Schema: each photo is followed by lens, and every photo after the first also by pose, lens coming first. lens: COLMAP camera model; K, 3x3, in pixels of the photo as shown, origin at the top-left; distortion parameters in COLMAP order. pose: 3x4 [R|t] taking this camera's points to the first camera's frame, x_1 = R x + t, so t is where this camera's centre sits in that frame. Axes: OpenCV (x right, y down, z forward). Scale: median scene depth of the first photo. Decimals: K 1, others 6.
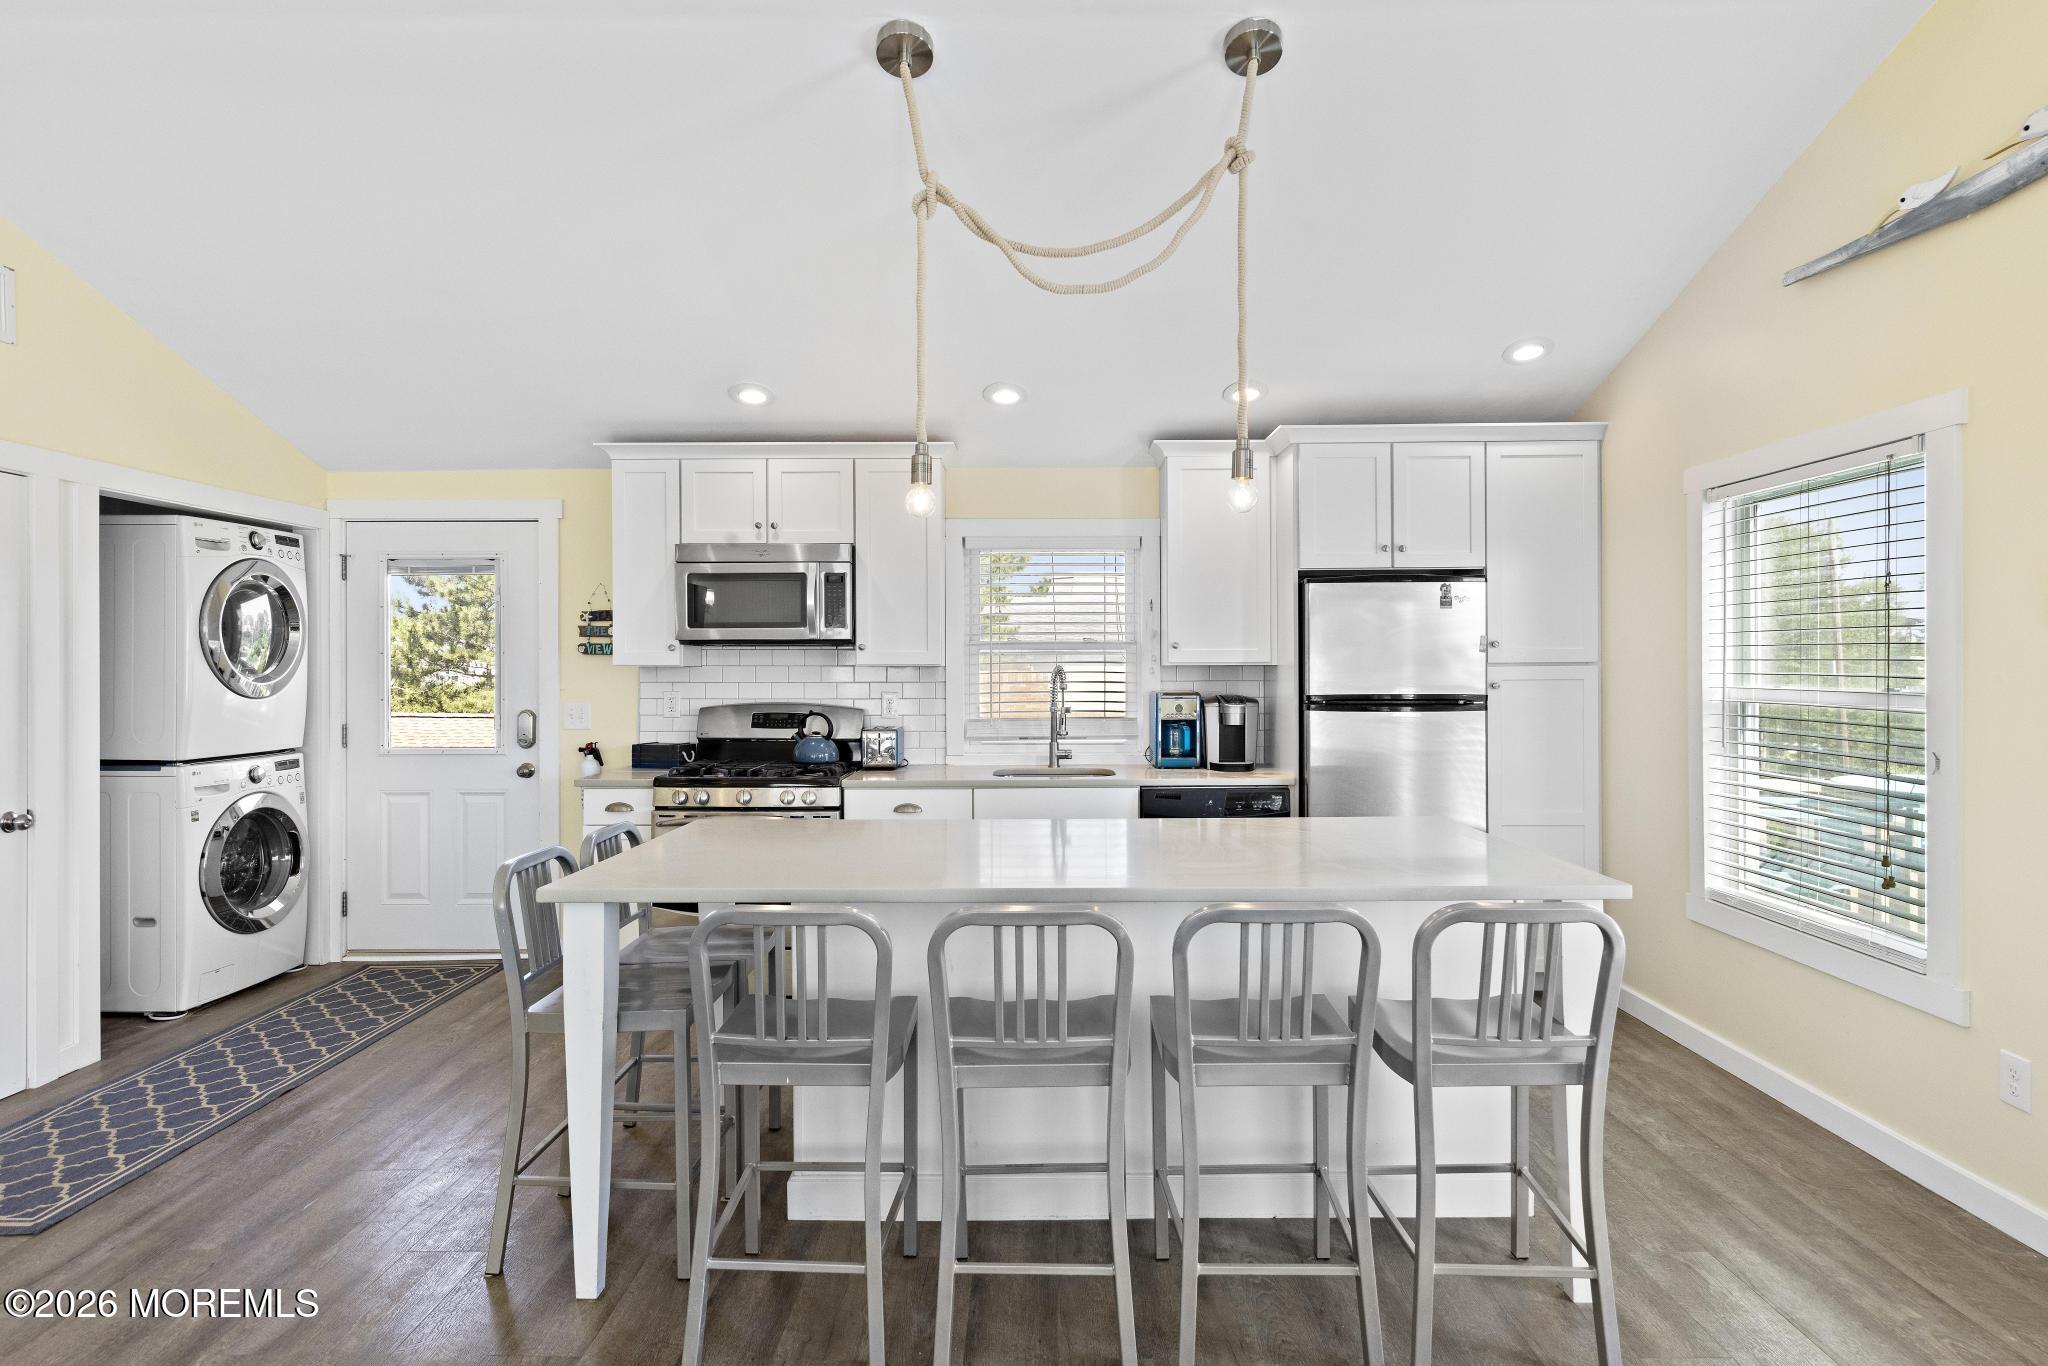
lens RADIAL K [[1081.0, 0, 1019.4], [0, 1081.0, 682.3], [0, 0, 1]] dist [0.008335, -0.000401]
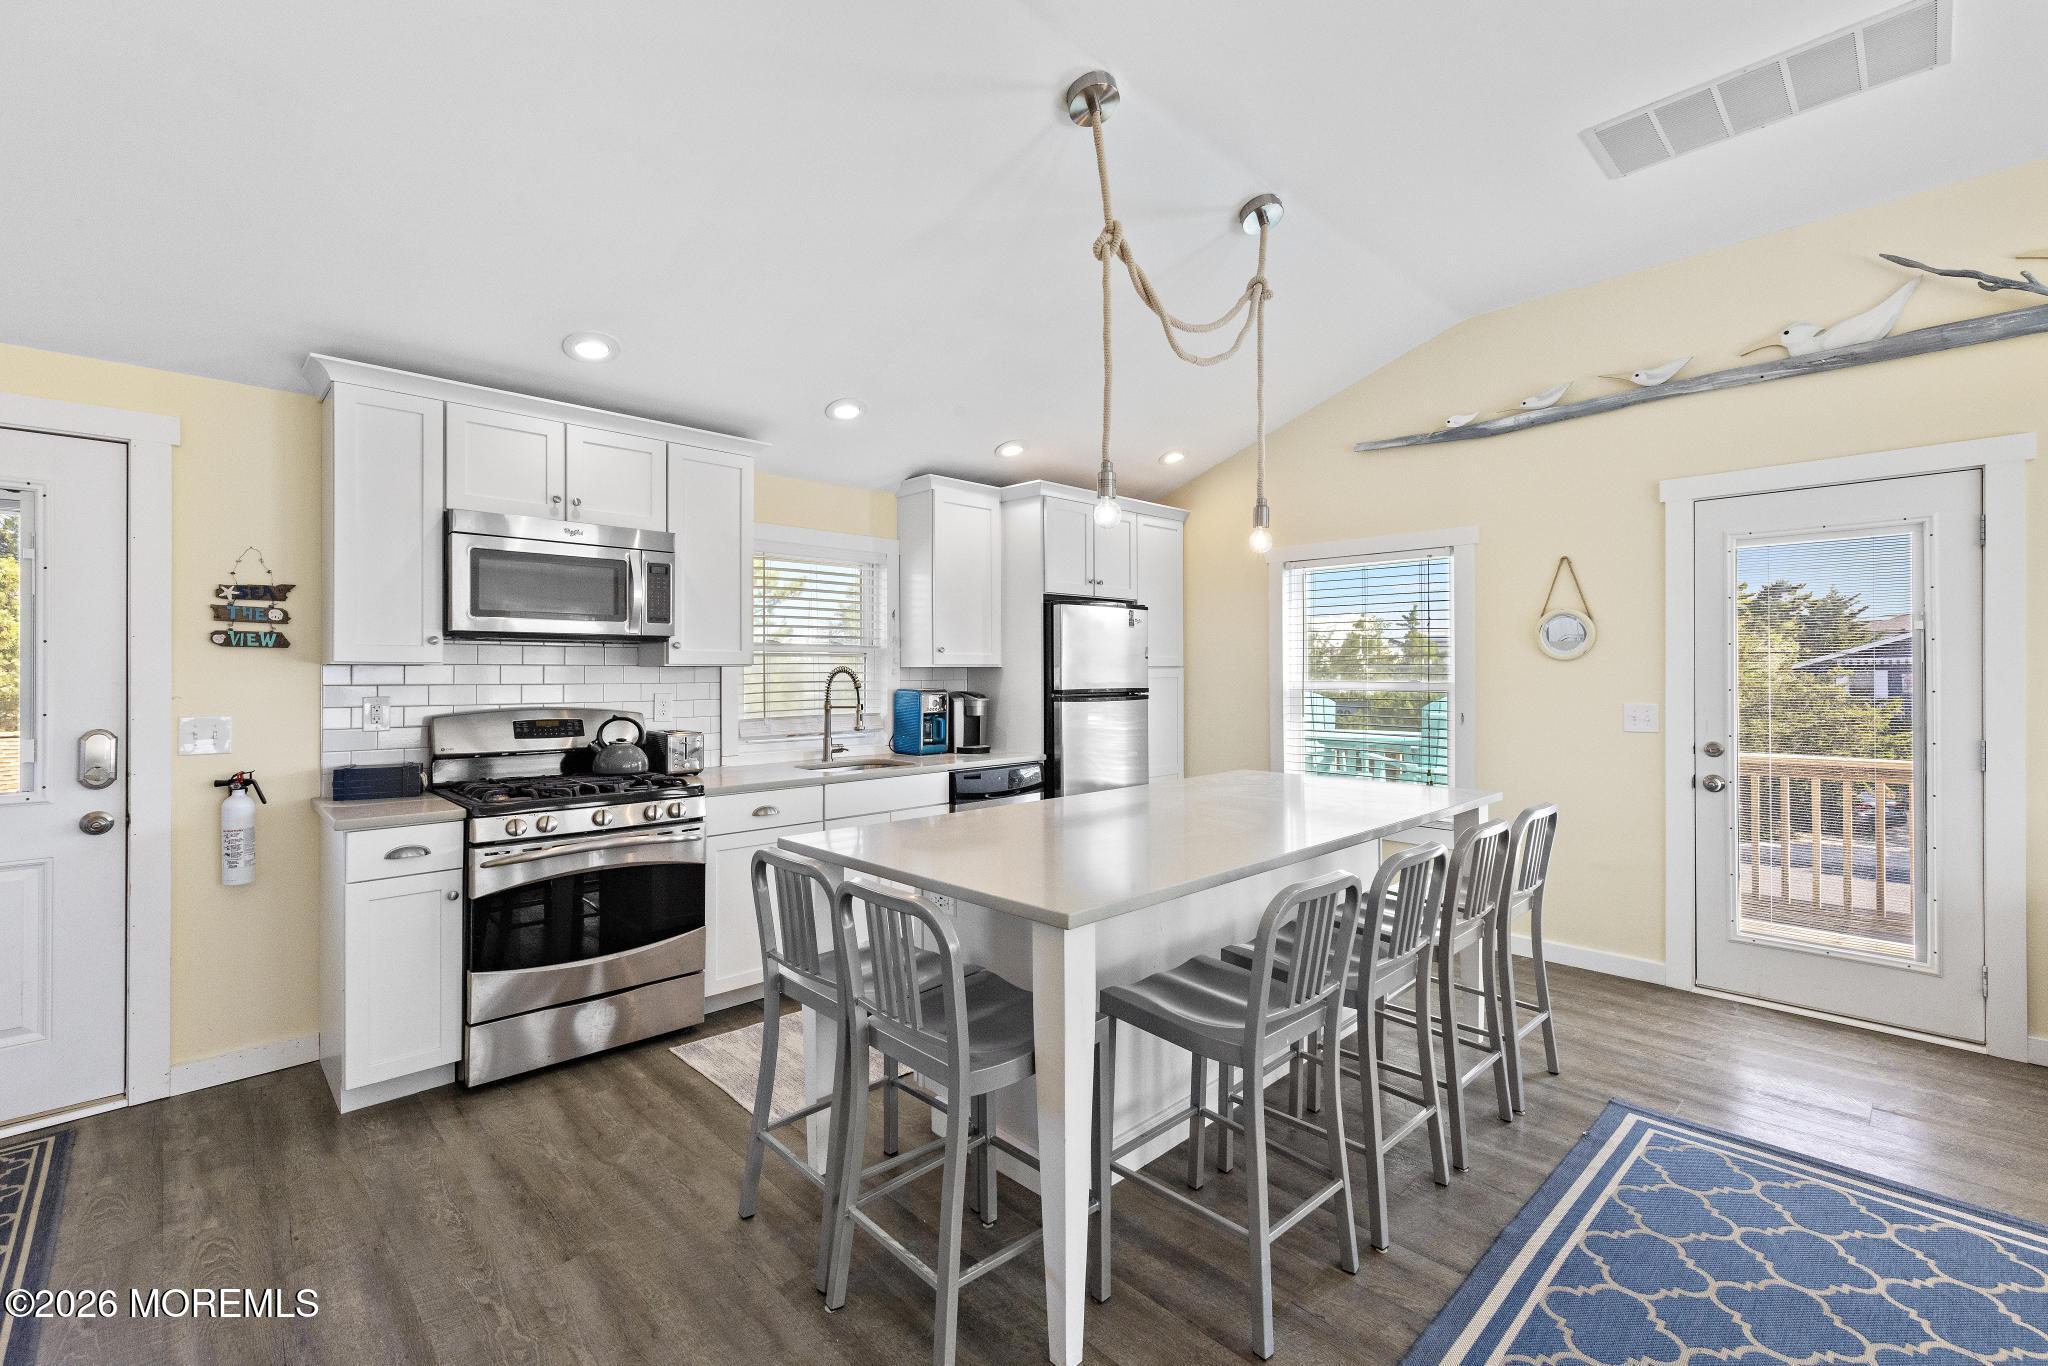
lens RADIAL K [[873.1, 0, 1029.4], [0, 873.1, 672.5], [0, 0, 1]] dist [0.005633, -0.000463]
pose [[0.715065, 0.001407, 0.699056, -0.455747], [0.010497, 0.999864, -0.012750, 0.003898], [-0.698979, 0.016456, 0.714953, 0.251658]]
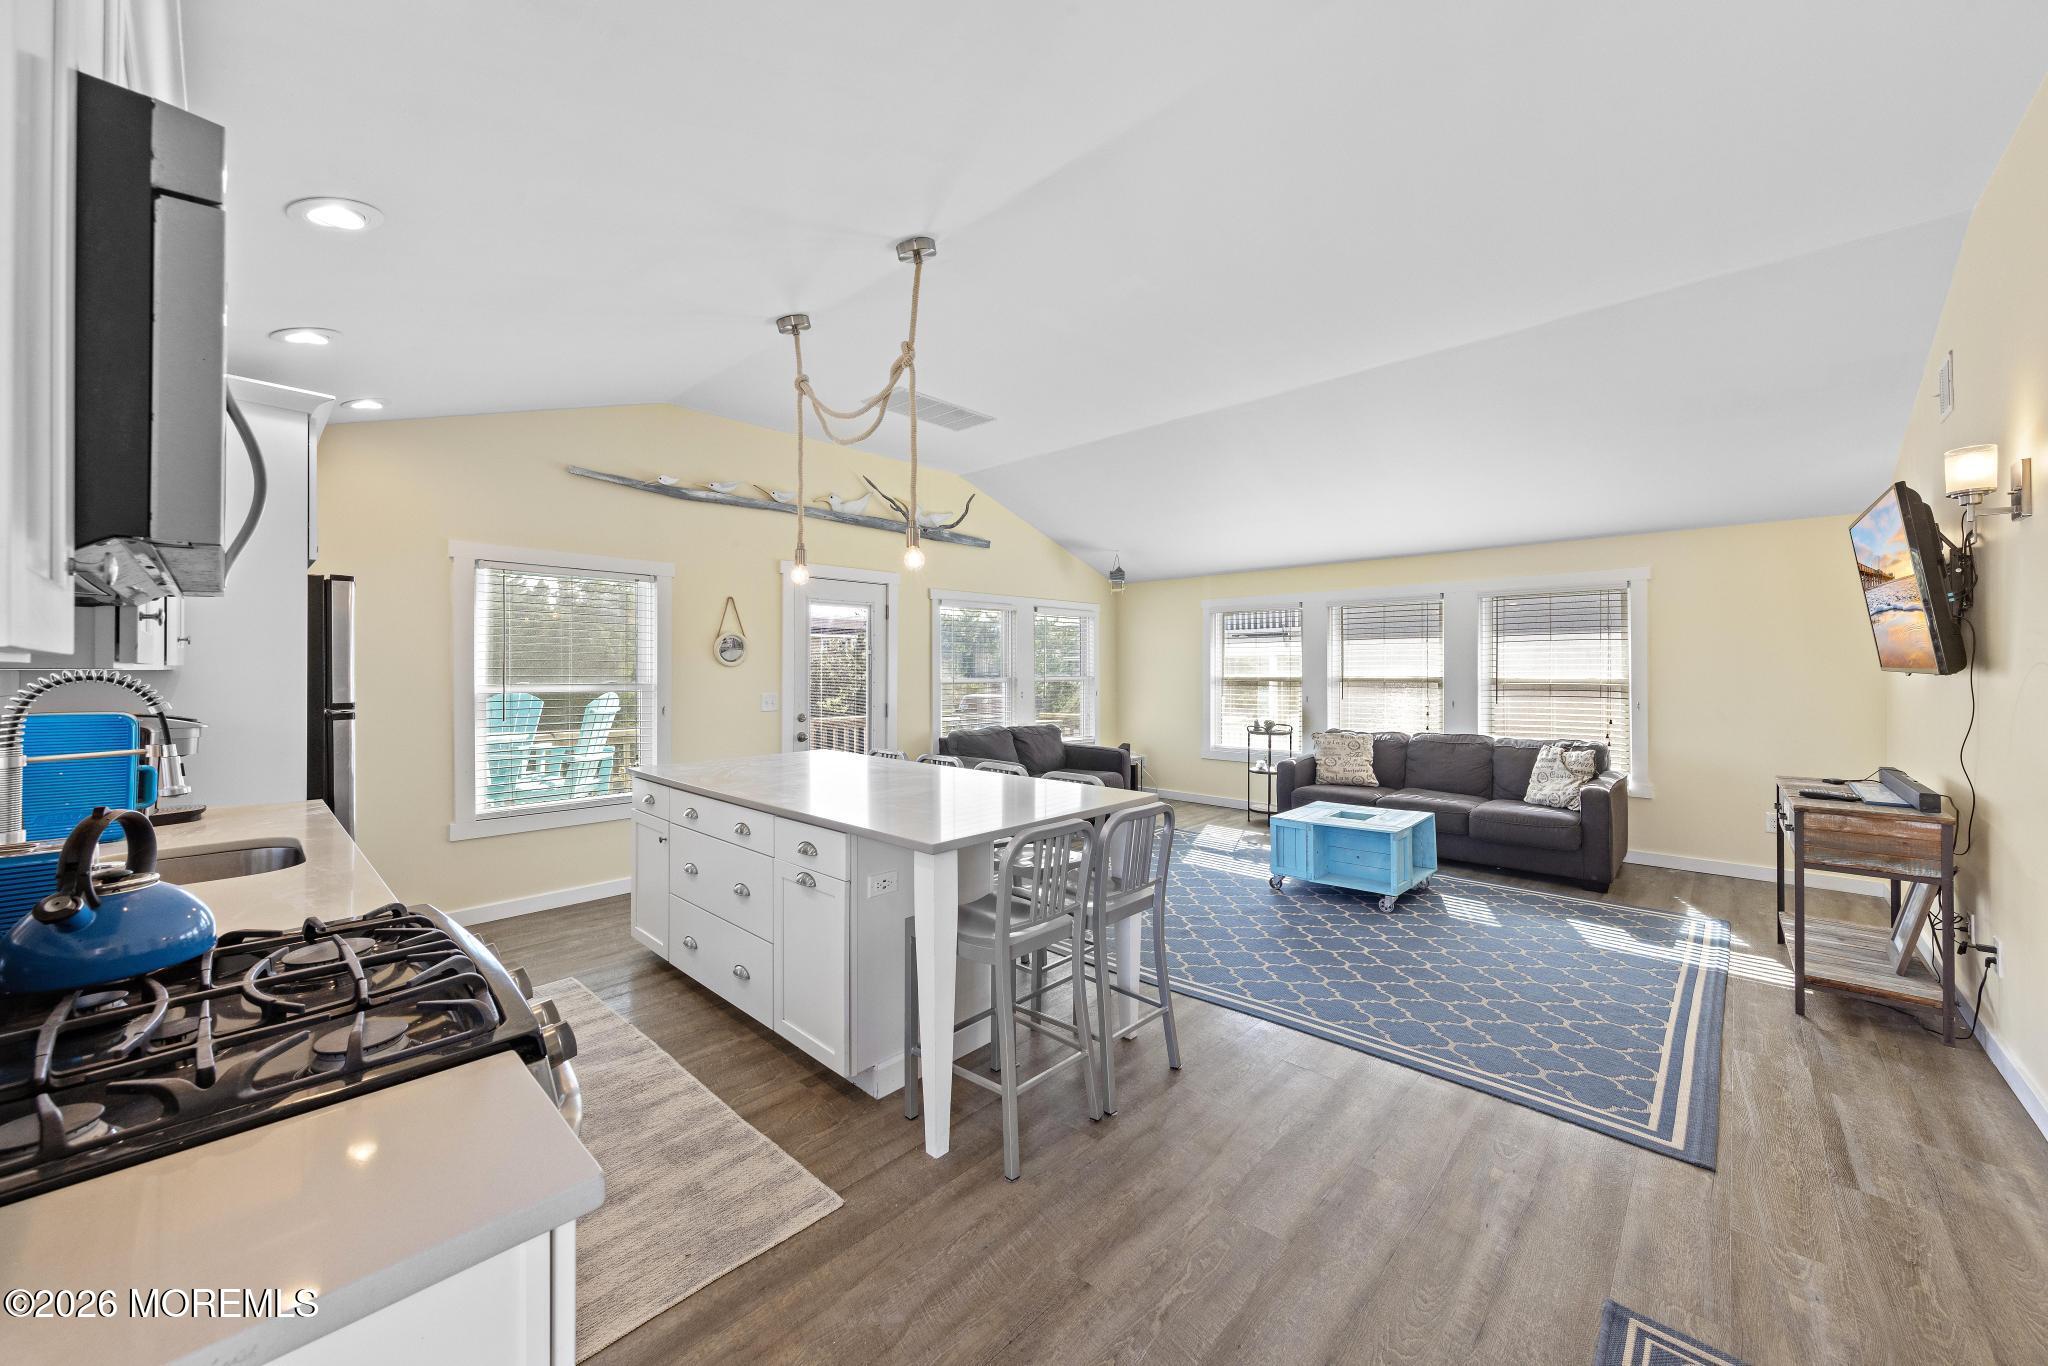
lens RADIAL K [[760.1, 0, 1017.3], [0, 760.1, 667.5], [0, 0, 1]] dist [0.007837, -0.000908]
pose [[-0.725525, 0.007892, 0.688151, -0.543087], [0.017557, 0.999821, 0.007044, -0.012082], [-0.687972, 0.017192, -0.725533, 0.993412]]
